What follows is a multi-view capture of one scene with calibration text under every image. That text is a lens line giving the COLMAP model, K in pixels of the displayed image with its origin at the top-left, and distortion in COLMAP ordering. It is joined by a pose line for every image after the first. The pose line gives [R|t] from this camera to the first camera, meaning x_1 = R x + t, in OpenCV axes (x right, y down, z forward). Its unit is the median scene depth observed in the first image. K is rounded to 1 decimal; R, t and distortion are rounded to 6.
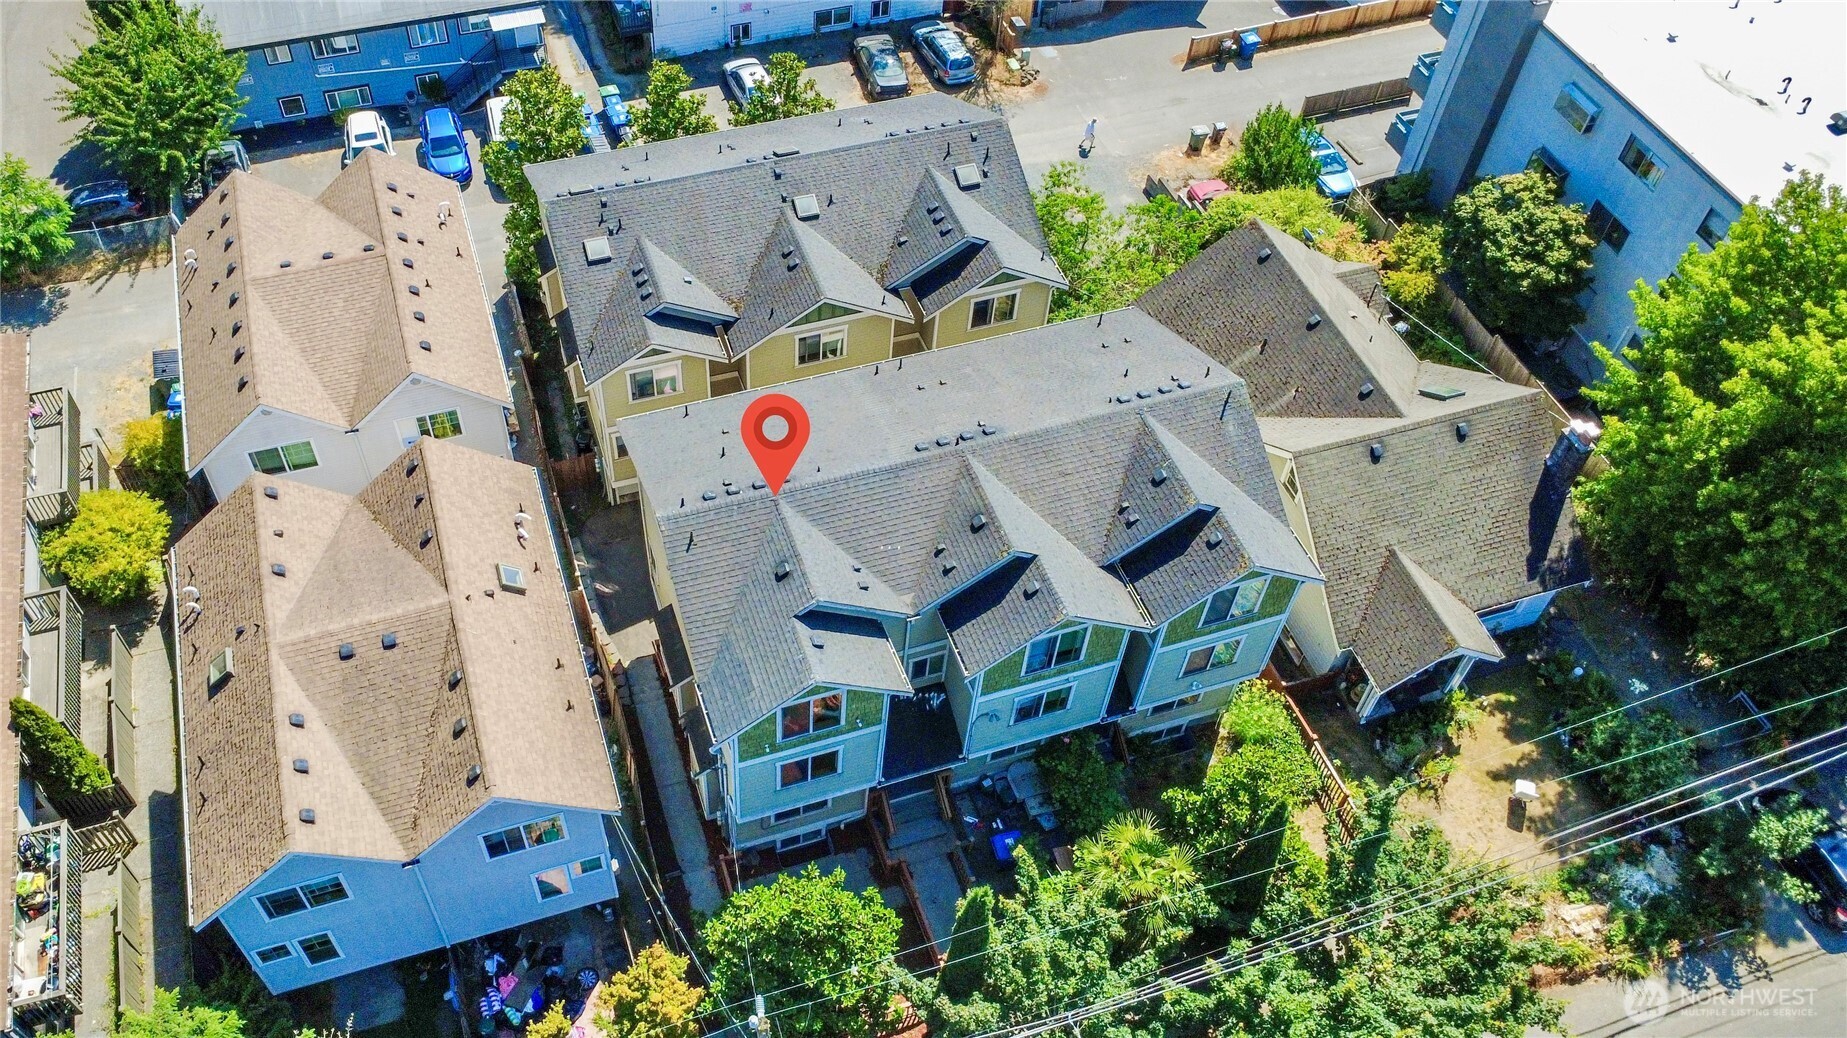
lens RADIAL K [[1373.9, 0, 954.8], [0, 1373.9, 517.2], [0, 0, 1]] dist [-0.001885, 0.001161]
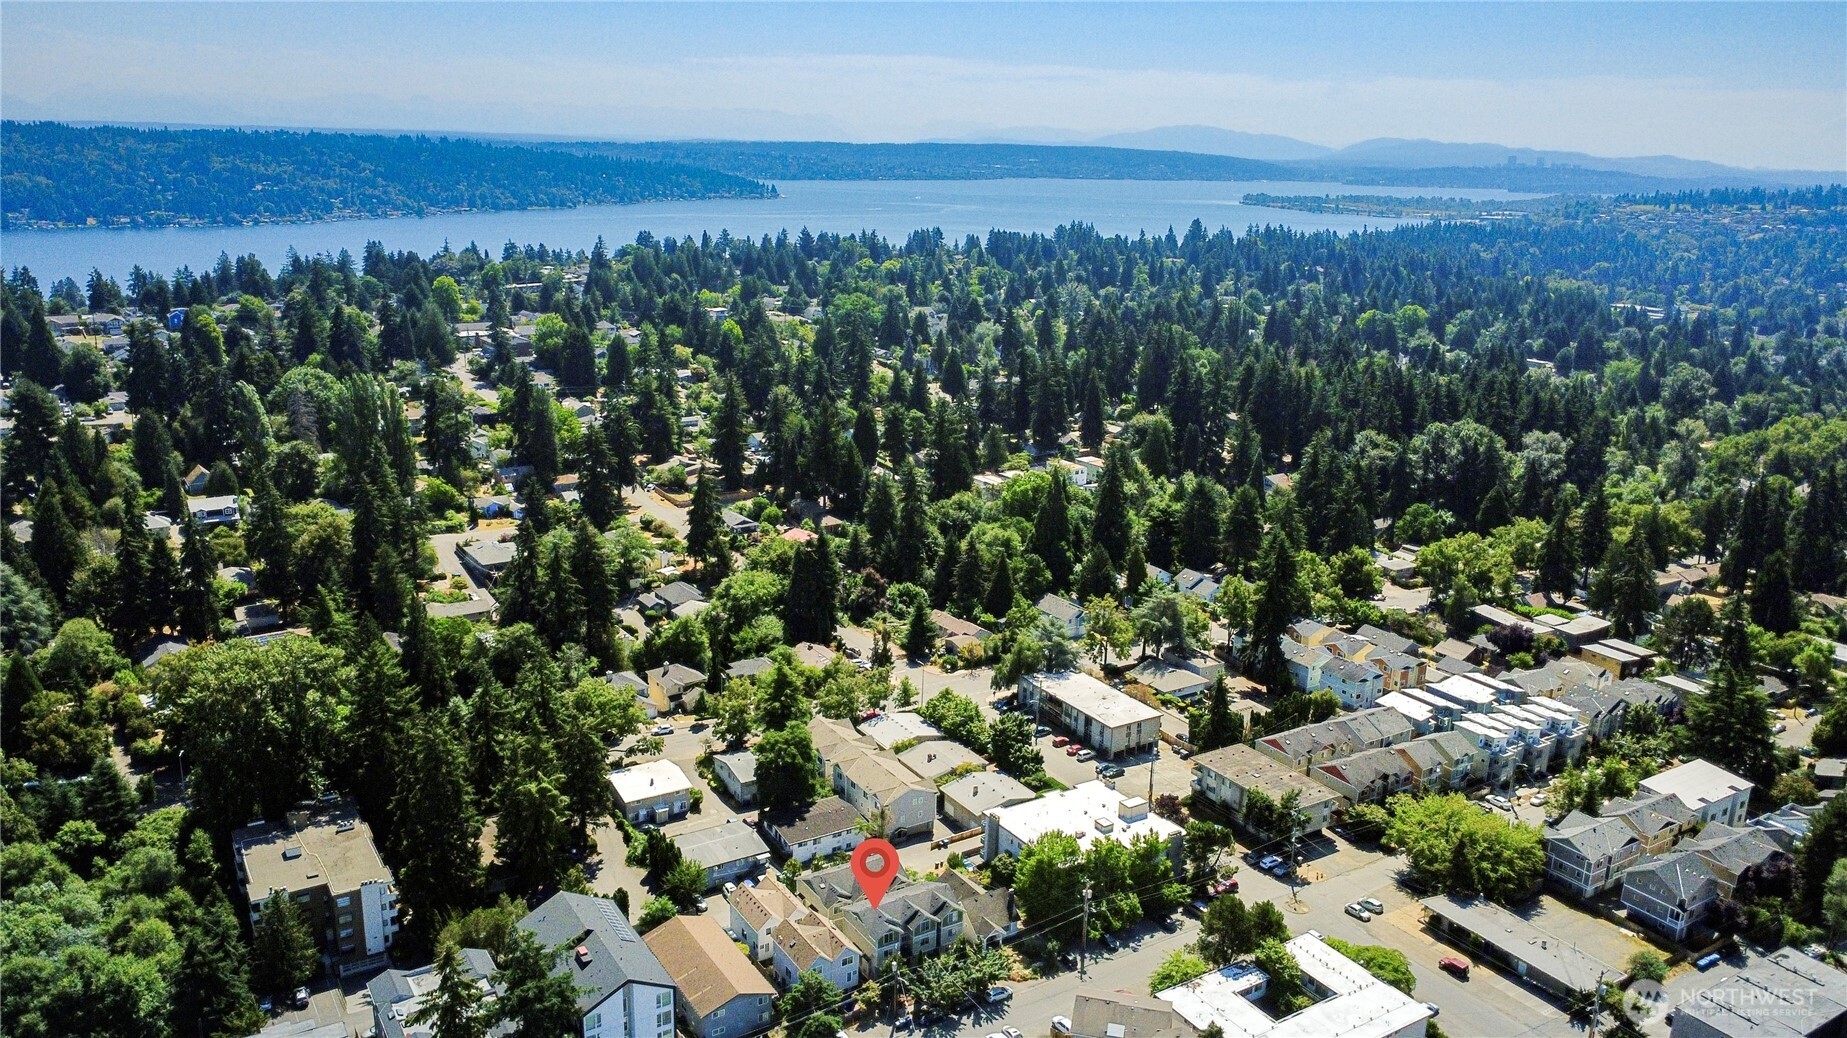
lens RADIAL K [[1373.9, 0, 954.8], [0, 1373.9, 517.2], [0, 0, 1]] dist [-0.001885, 0.001161]
pose [[0.976428, -0.073754, 0.202852, -0.775694], [0.179048, 0.801623, -0.570388, 1.843153], [-0.120543, 0.593263, 0.795933, -4.262337]]
